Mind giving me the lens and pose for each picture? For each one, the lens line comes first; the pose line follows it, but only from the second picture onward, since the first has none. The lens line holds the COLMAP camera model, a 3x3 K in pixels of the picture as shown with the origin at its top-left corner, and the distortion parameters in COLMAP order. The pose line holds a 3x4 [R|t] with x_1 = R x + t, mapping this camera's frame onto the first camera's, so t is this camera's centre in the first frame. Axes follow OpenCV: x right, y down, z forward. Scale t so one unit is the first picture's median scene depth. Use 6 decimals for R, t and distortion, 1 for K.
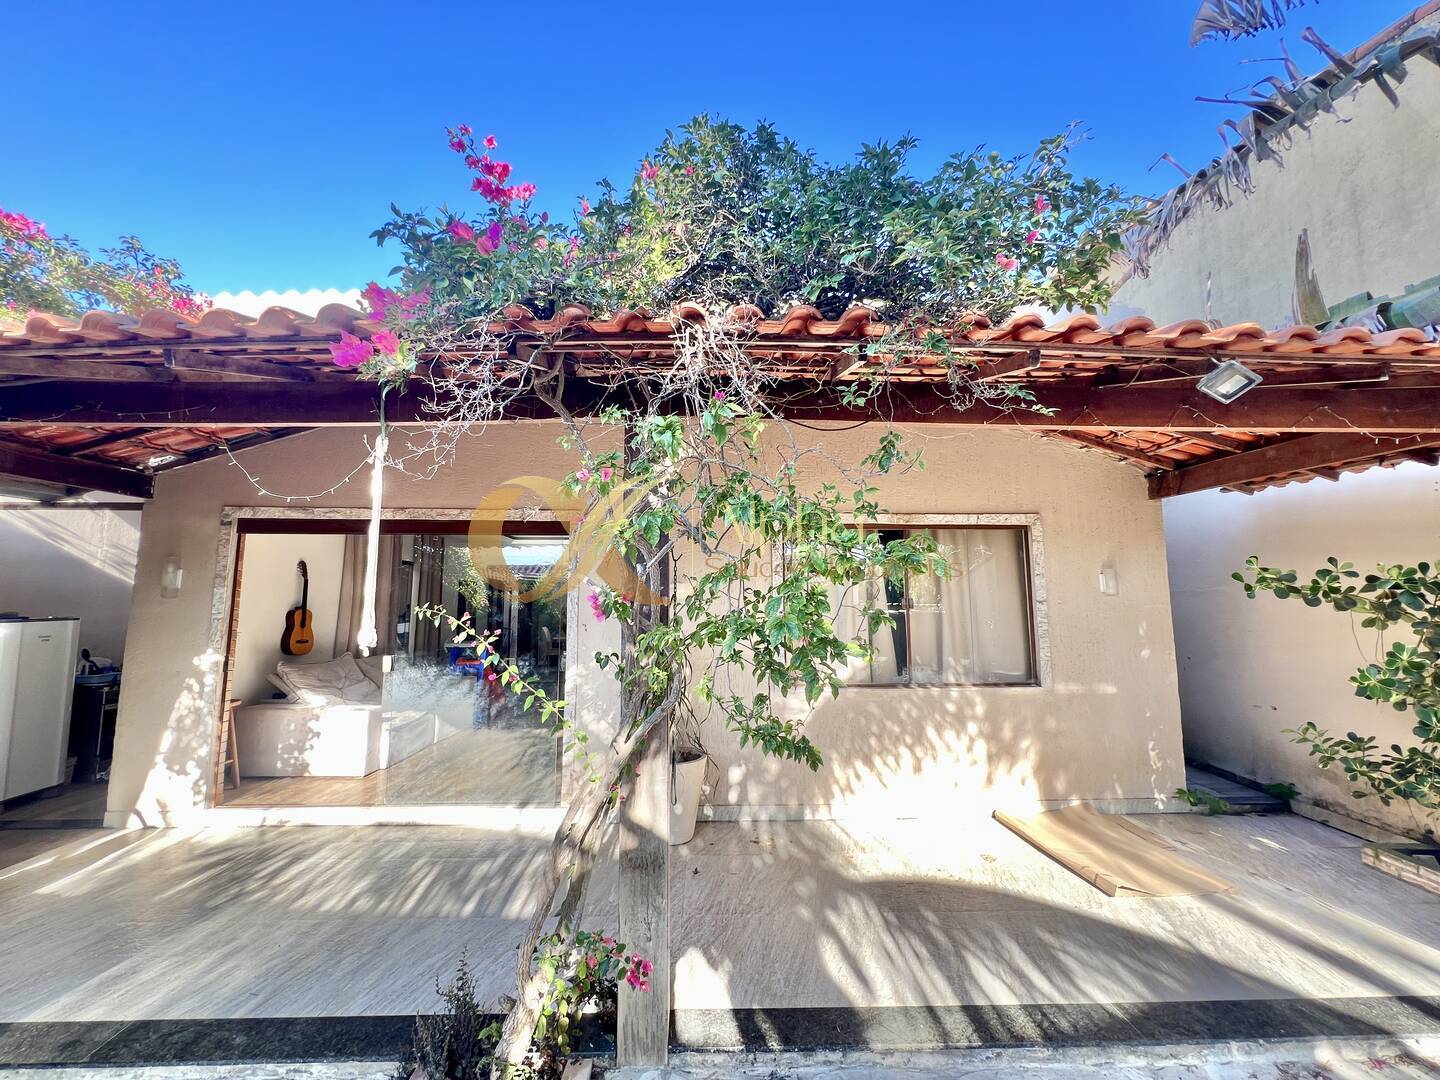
lens RADIAL K [[577.2, 0, 712.7], [0, 577.2, 544.2], [0, 0, 1]] dist [-0.003530, 0.000127]
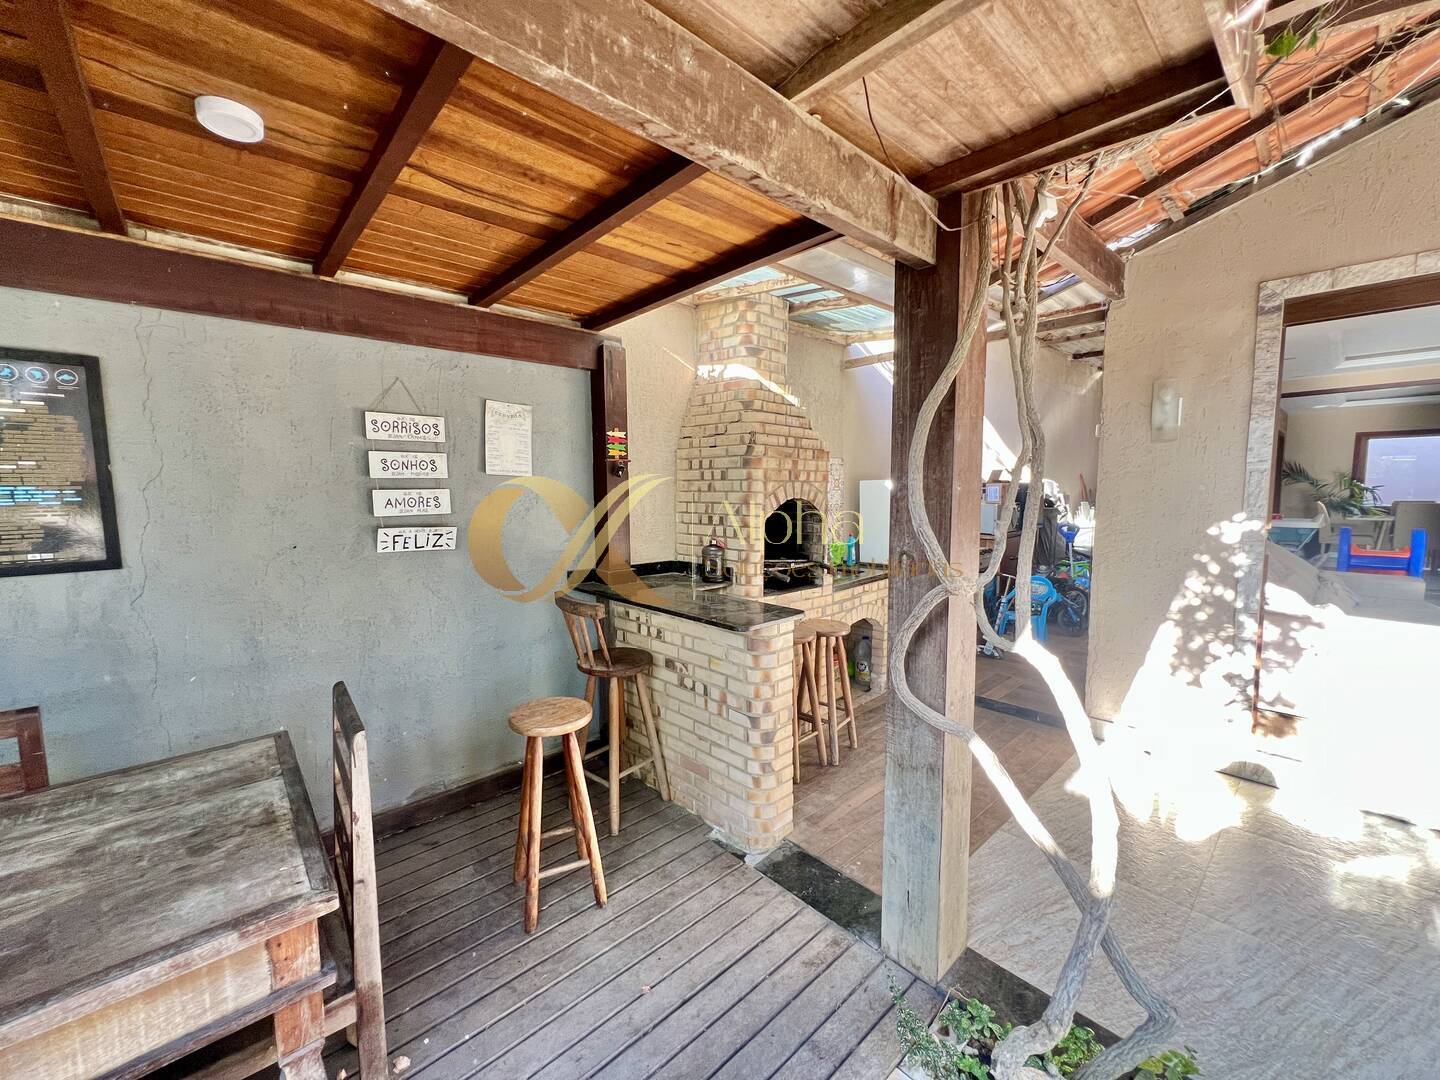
lens RADIAL K [[575.8, 0, 718.0], [0, 575.8, 541.4], [0, 0, 1]] dist [-0.002295, 0.000617]
pose [[0.653286, 0.069362, -0.753927, -0.781980], [0.102327, 0.978569, 0.178697, 0.036491], [0.750164, -0.193887, 0.632188, 0.139911]]
